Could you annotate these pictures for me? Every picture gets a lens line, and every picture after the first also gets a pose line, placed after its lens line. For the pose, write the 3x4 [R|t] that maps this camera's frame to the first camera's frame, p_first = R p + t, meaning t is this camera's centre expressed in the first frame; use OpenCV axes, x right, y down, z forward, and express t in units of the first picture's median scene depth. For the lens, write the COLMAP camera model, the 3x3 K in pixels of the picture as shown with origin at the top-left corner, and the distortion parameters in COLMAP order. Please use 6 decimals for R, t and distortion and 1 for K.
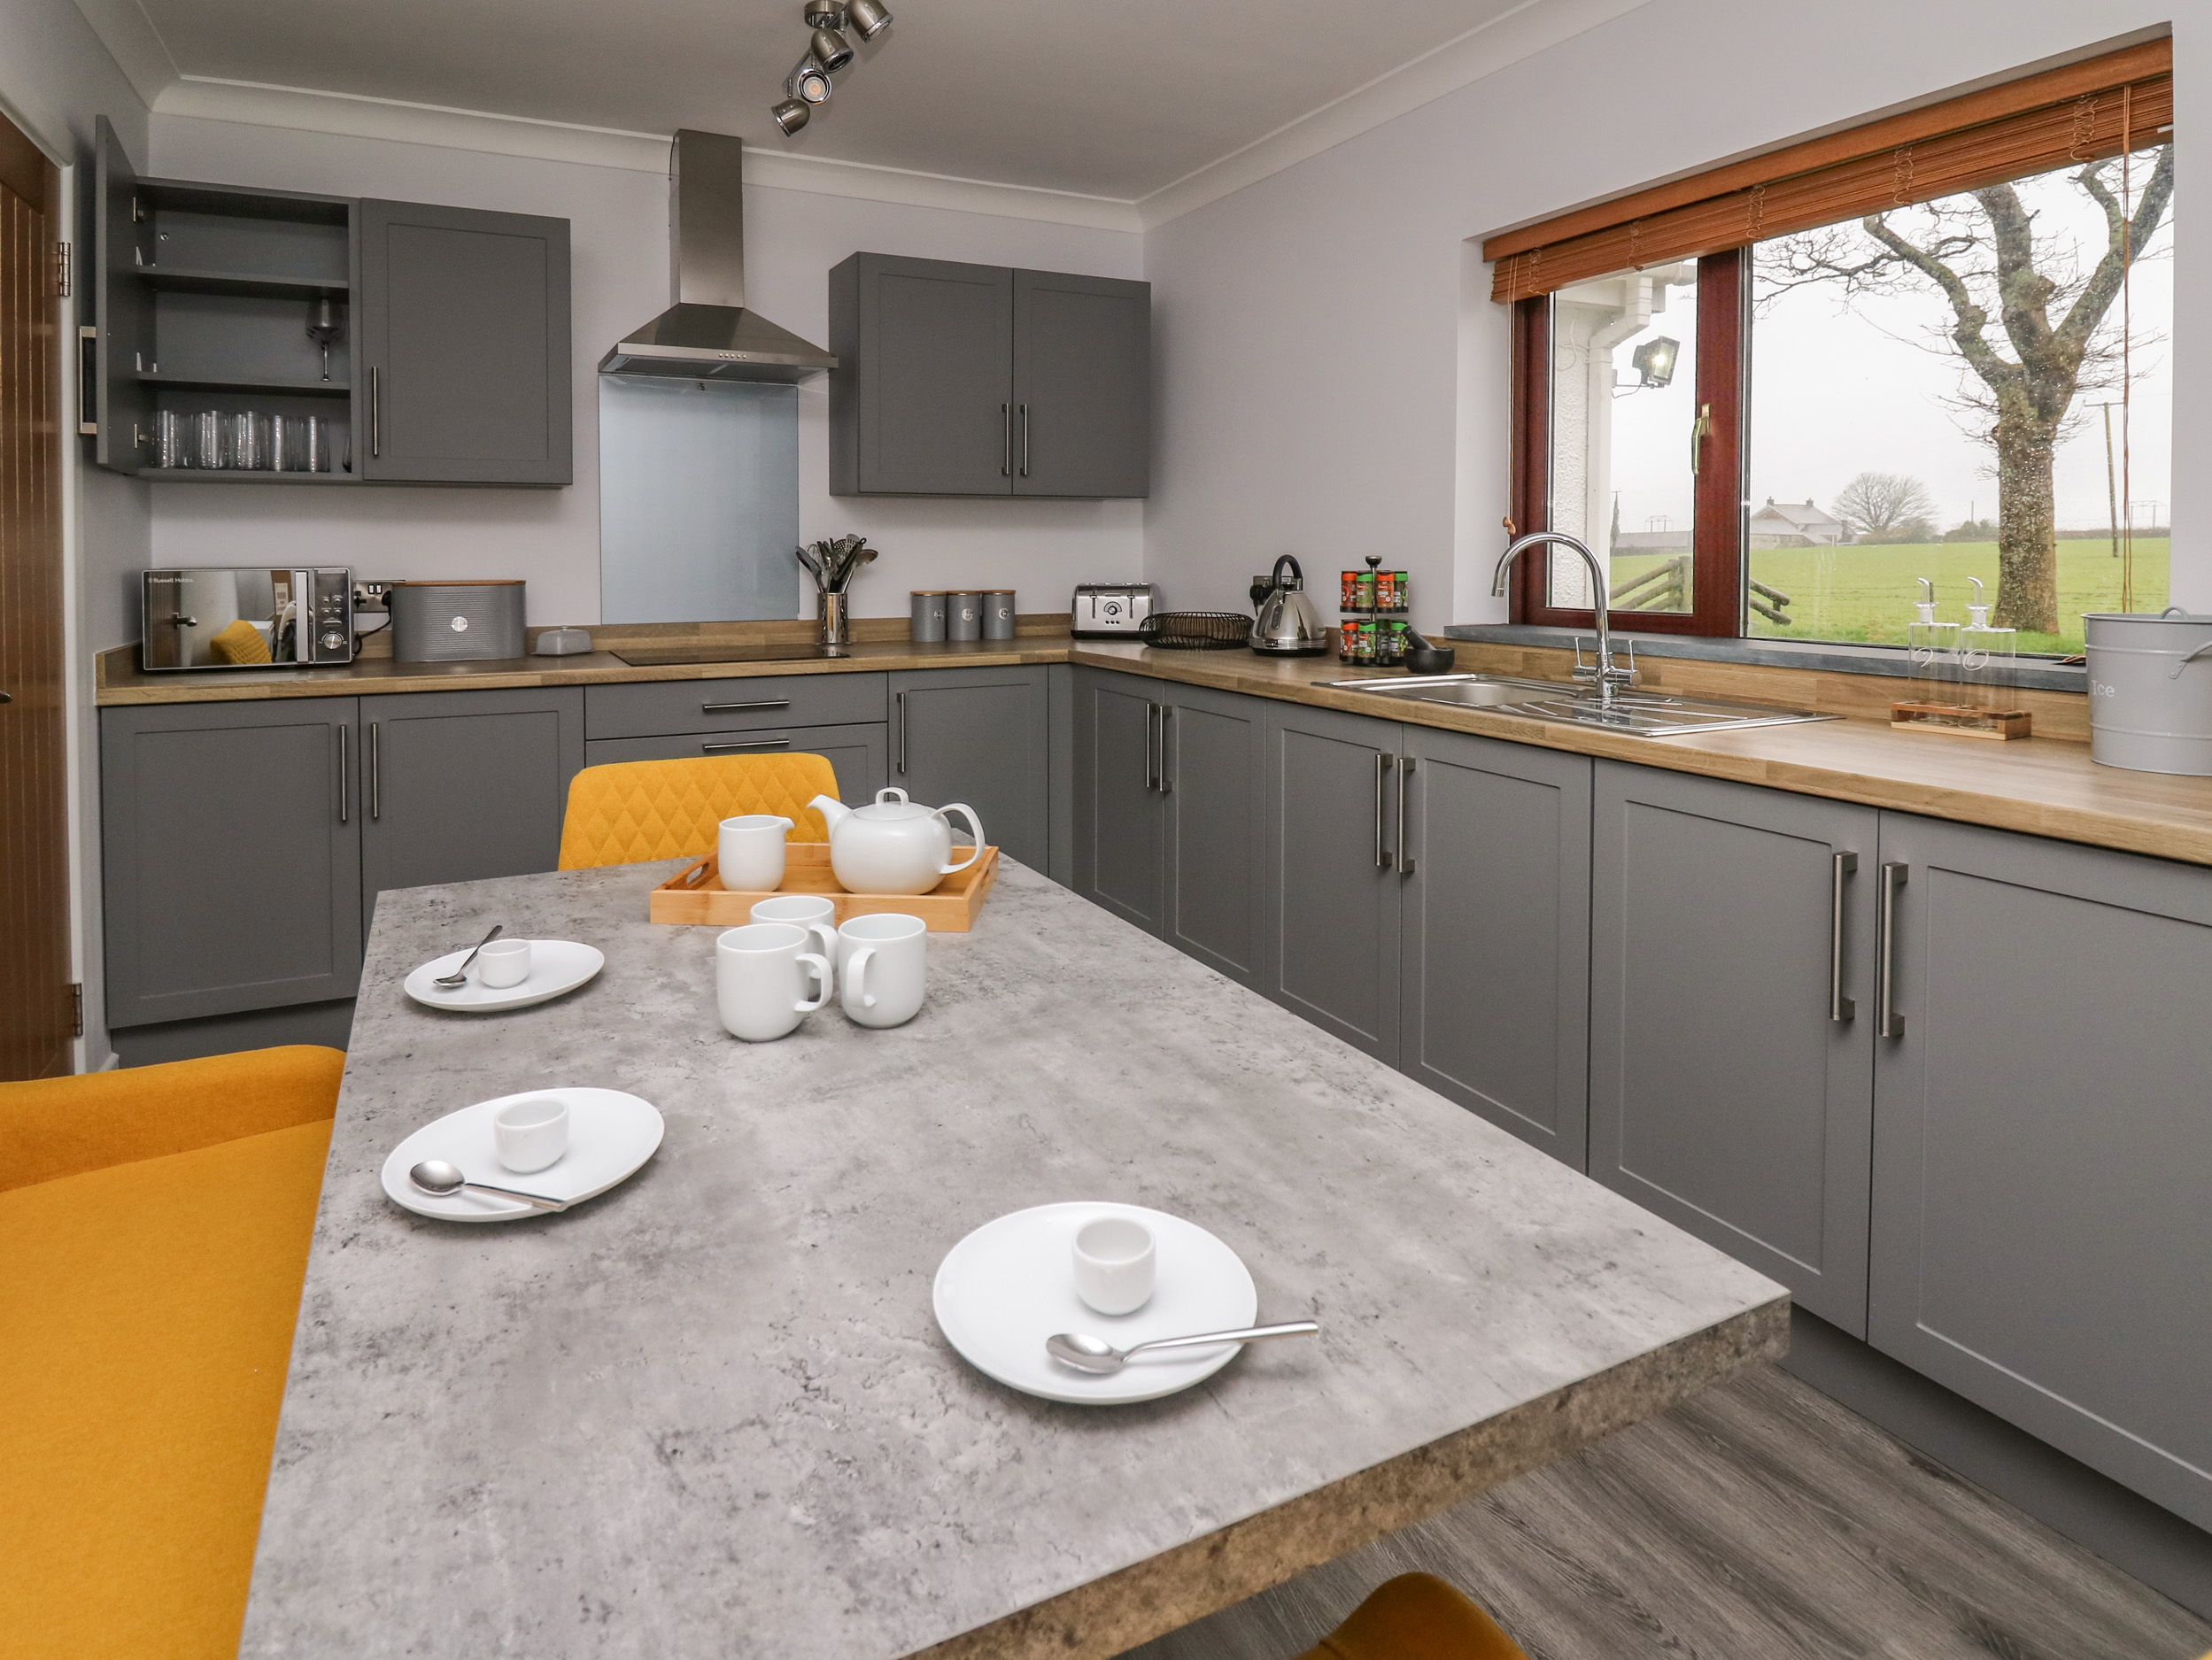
lens RADIAL K [[1211.6, 0, 1106.0], [0, 1211.6, 830.0], [0, 0, 1]] dist [-0.052352, 0.002011]
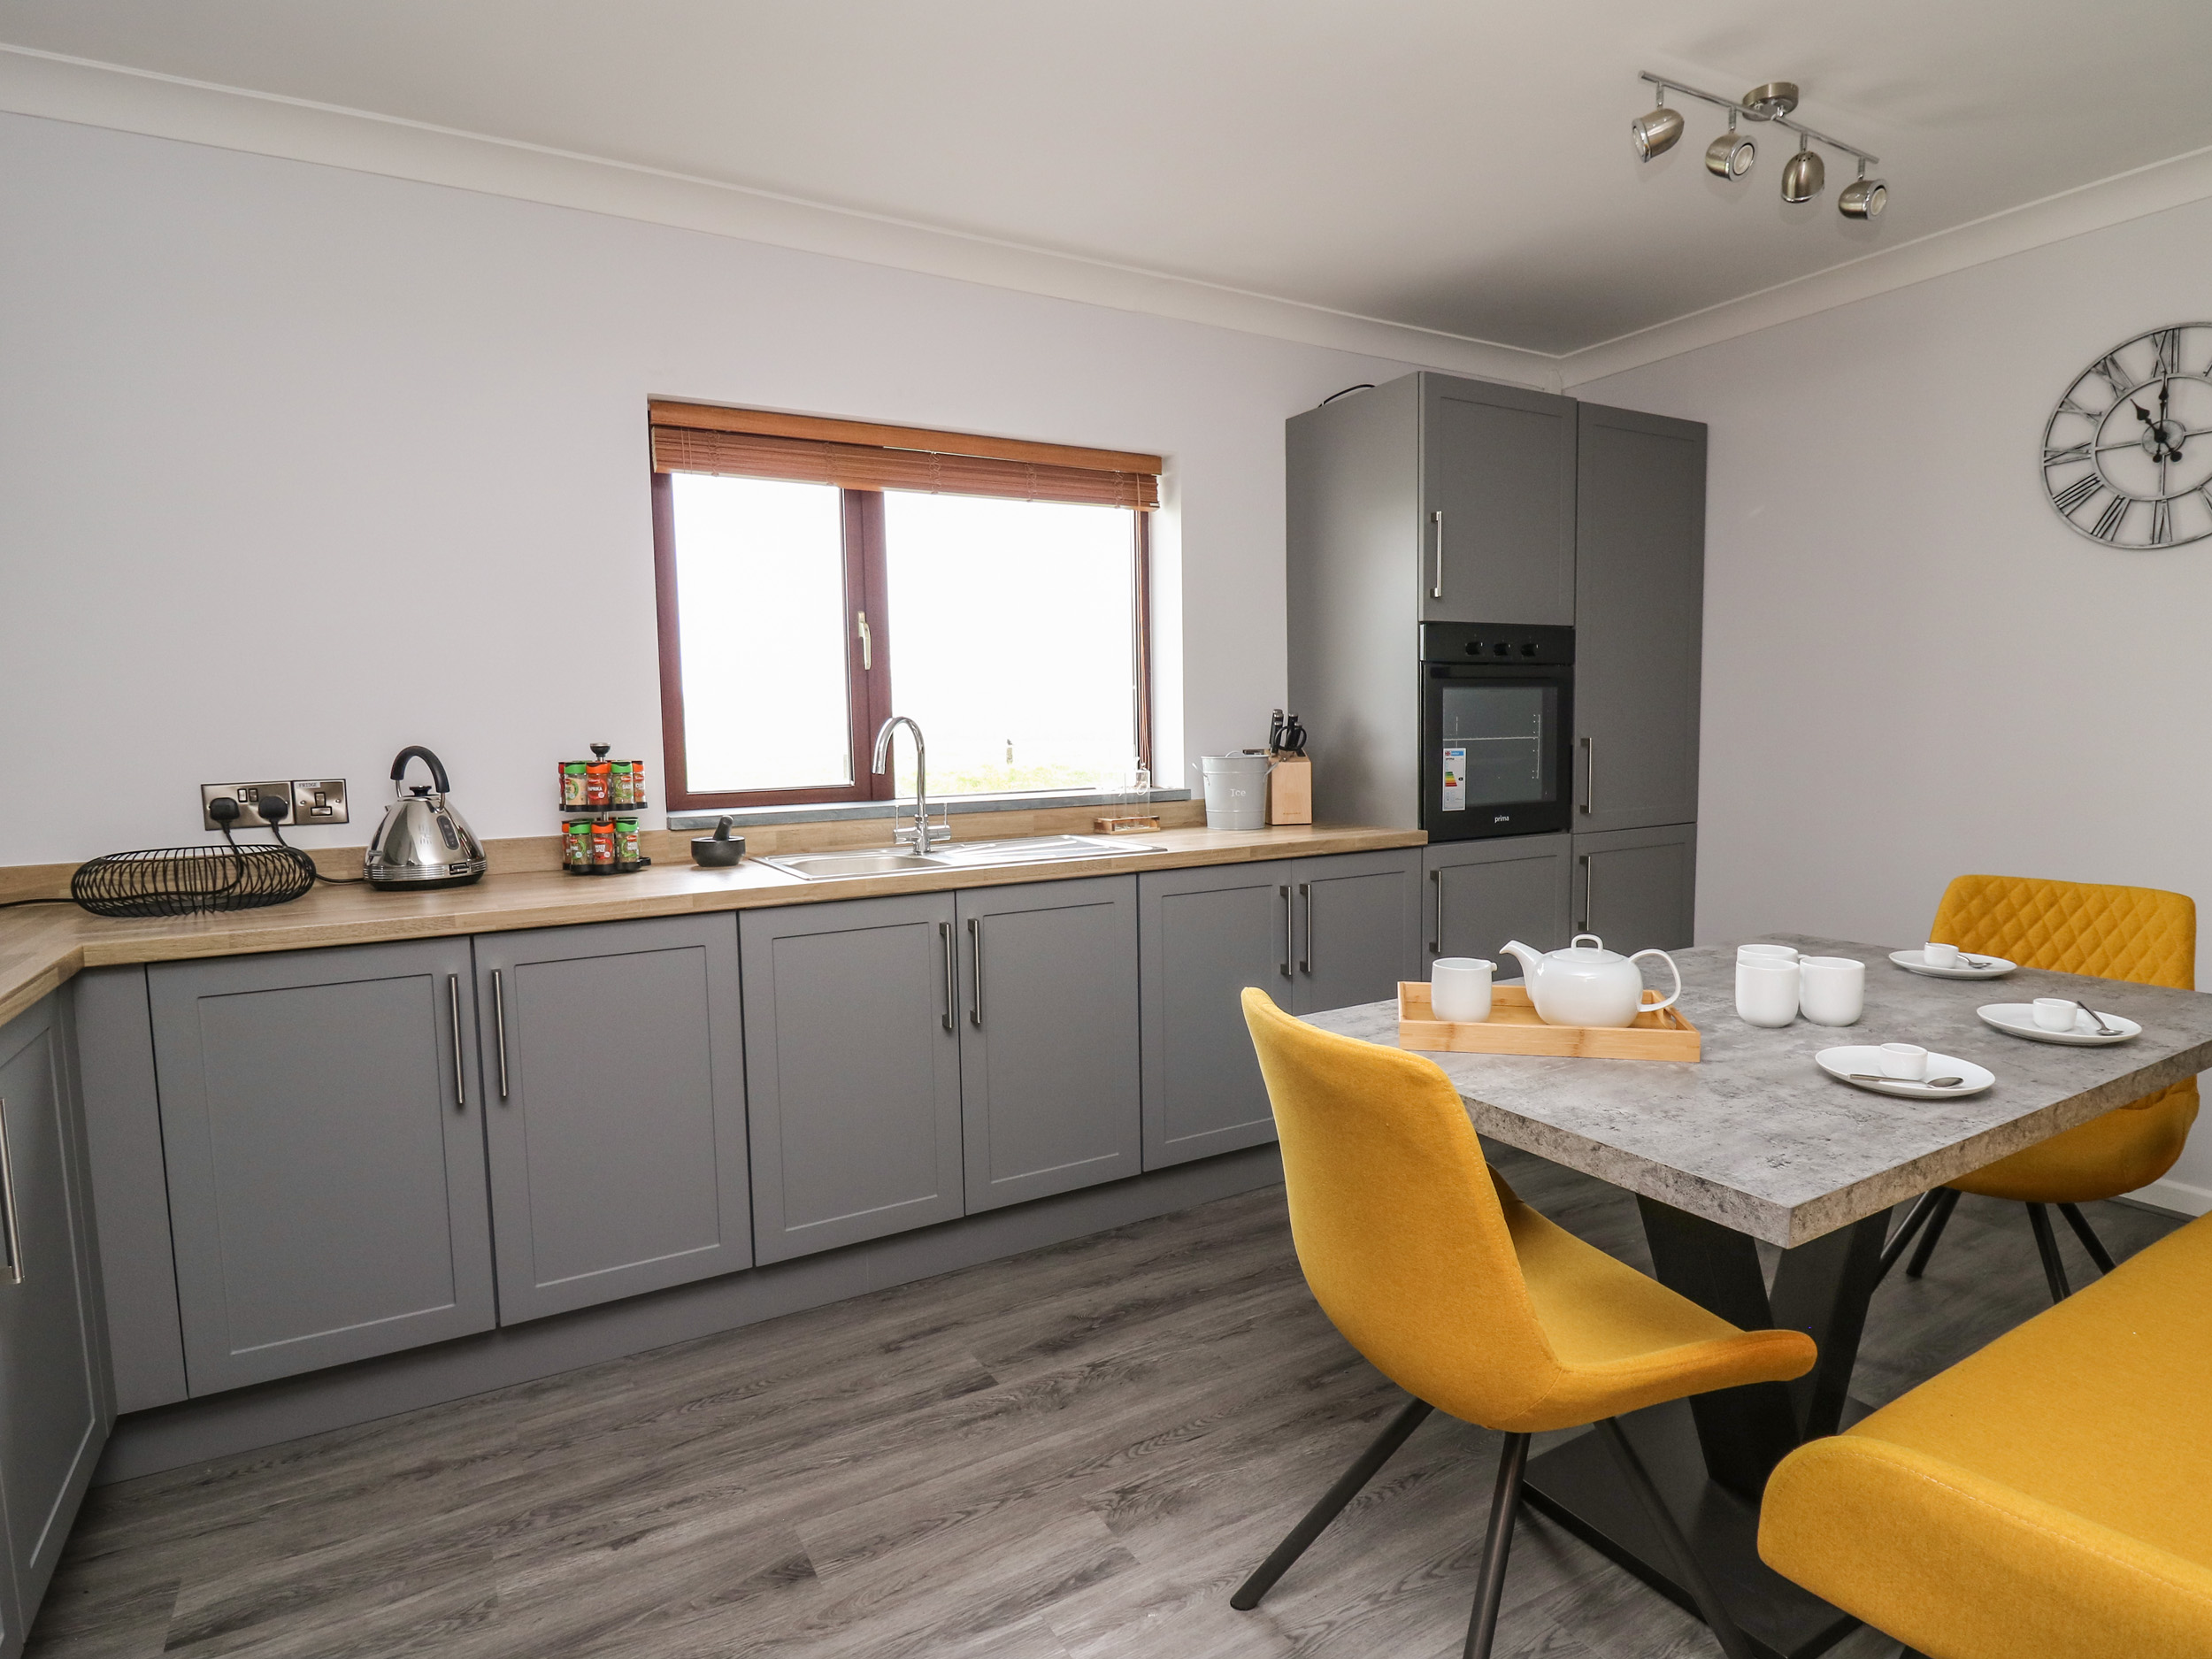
lens RADIAL K [[1211.7, 0, 1106.0], [0, 1211.7, 829.5], [0, 0, 1]] dist [-0.052352, 0.002011]
pose [[-0.060254, -0.084949, 0.994562, -0.616024], [0.234681, 0.967237, 0.096833, -0.168358], [-0.970203, 0.239240, -0.038344, 0.709149]]
